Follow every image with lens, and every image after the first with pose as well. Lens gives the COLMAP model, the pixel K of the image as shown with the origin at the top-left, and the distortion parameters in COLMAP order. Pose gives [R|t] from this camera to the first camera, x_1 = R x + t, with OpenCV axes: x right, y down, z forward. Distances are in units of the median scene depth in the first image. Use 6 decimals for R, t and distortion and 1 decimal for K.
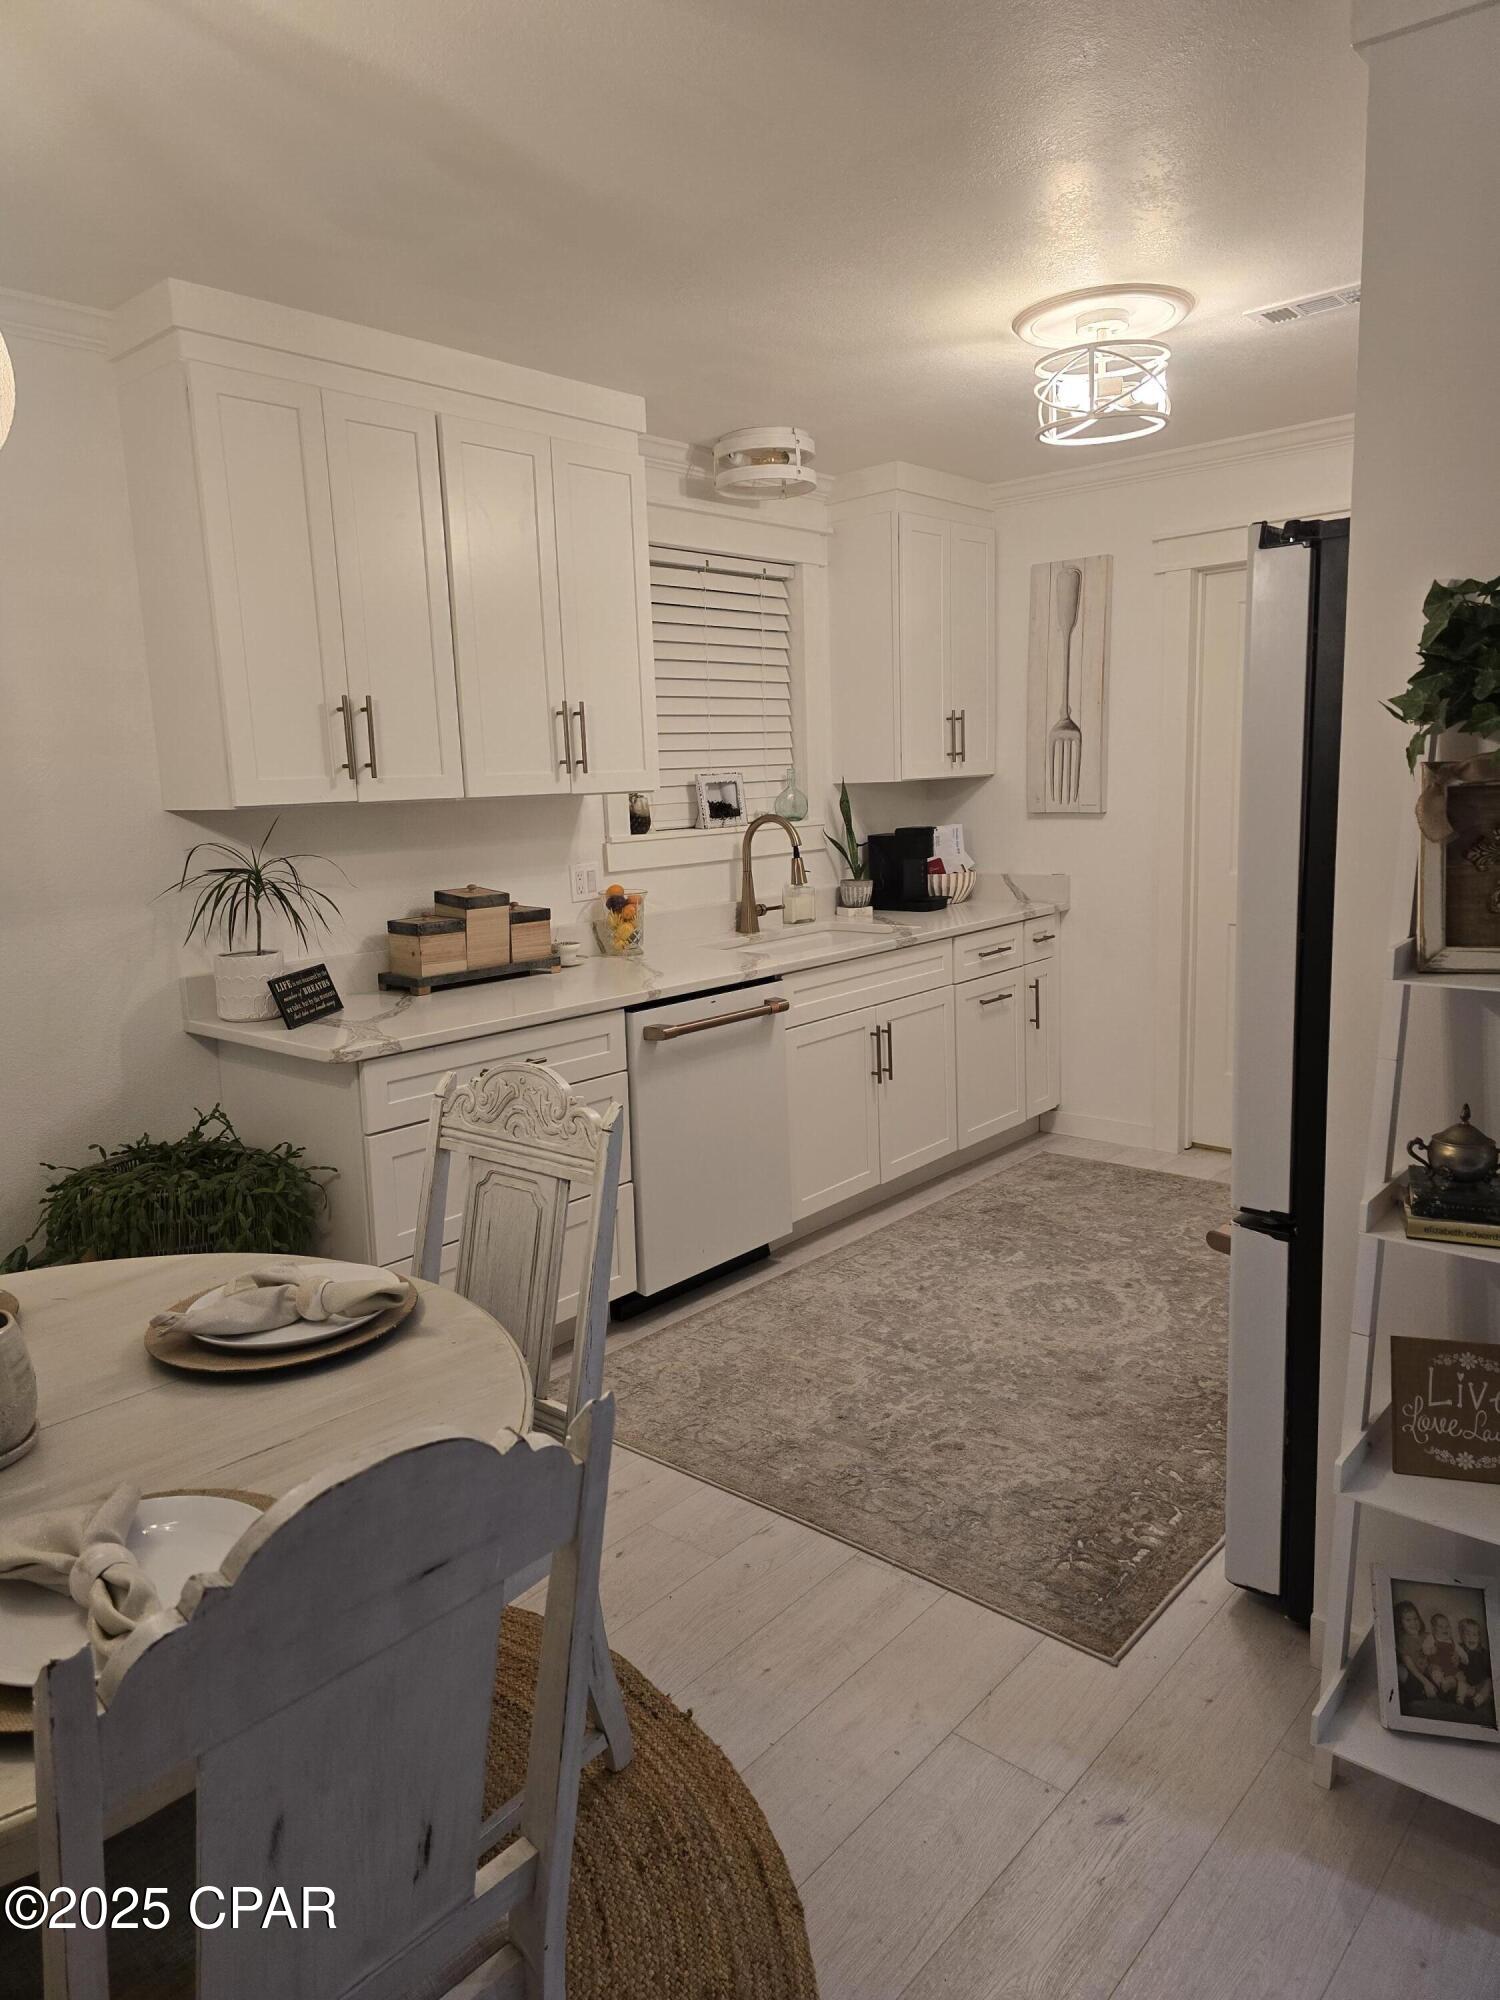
lens RADIAL K [[1348.7, 0, 753.2], [0, 1348.7, 1000.5], [0, 0, 1]] dist [0.026918, -0.003027]
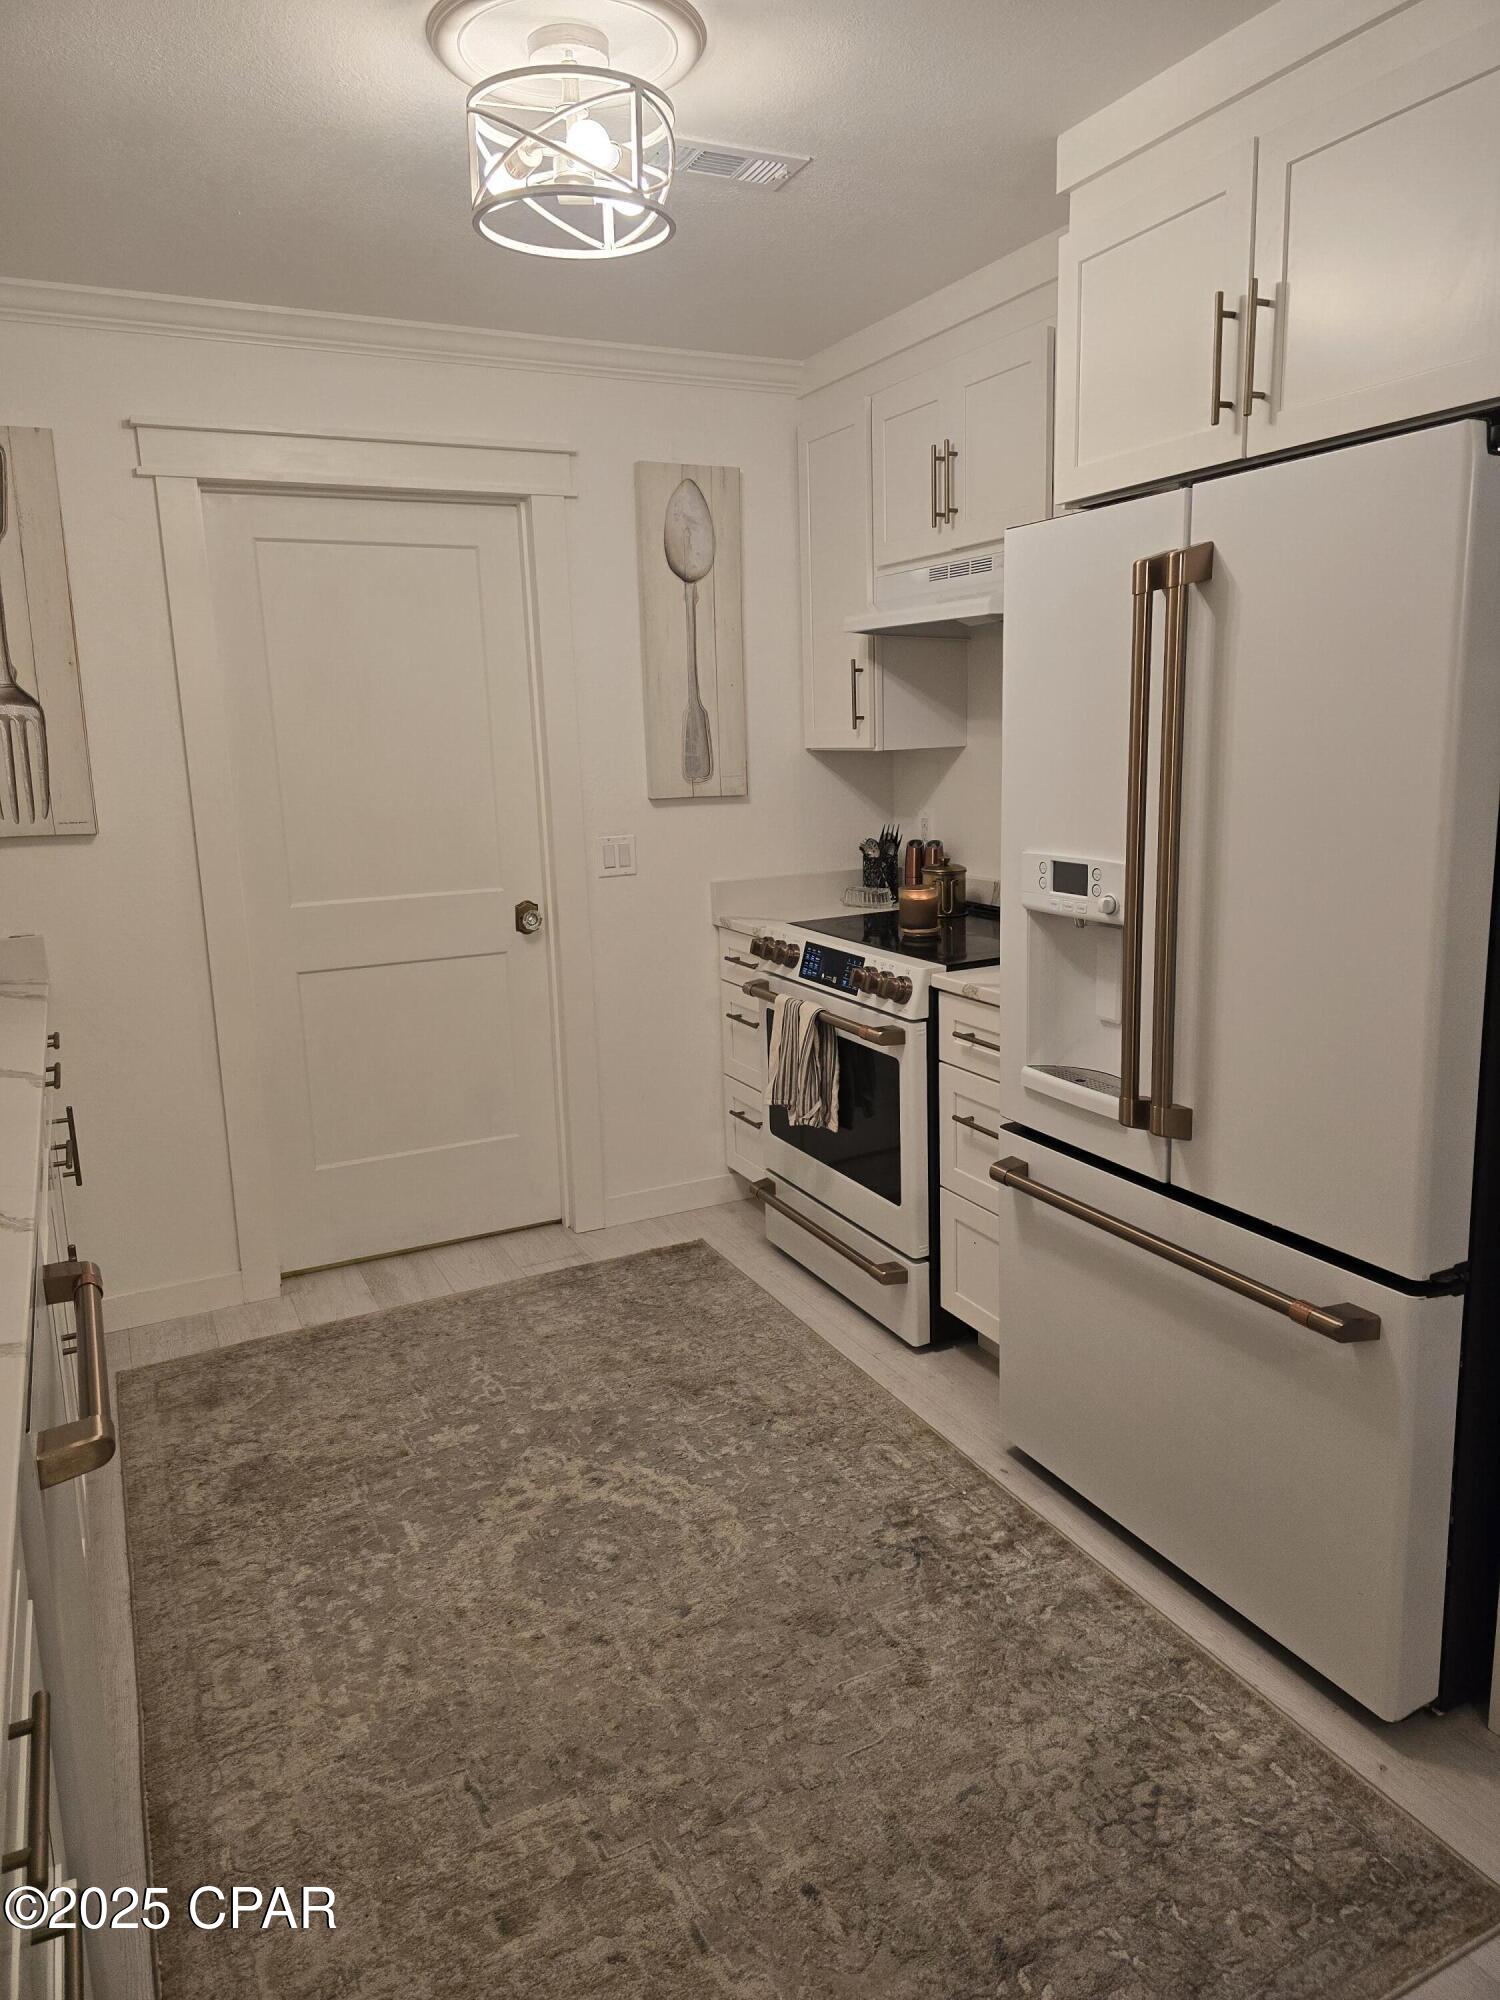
lens RADIAL K [[1348.7, 0, 749.5], [0, 1348.7, 992.7], [0, 0, 1]] dist [0.026918, -0.003027]
pose [[0.371162, -0.167554, 0.913326, -0.273184], [0.177859, 0.978202, 0.107177, -0.093507], [-0.911375, 0.122664, 0.392873, 0.559076]]
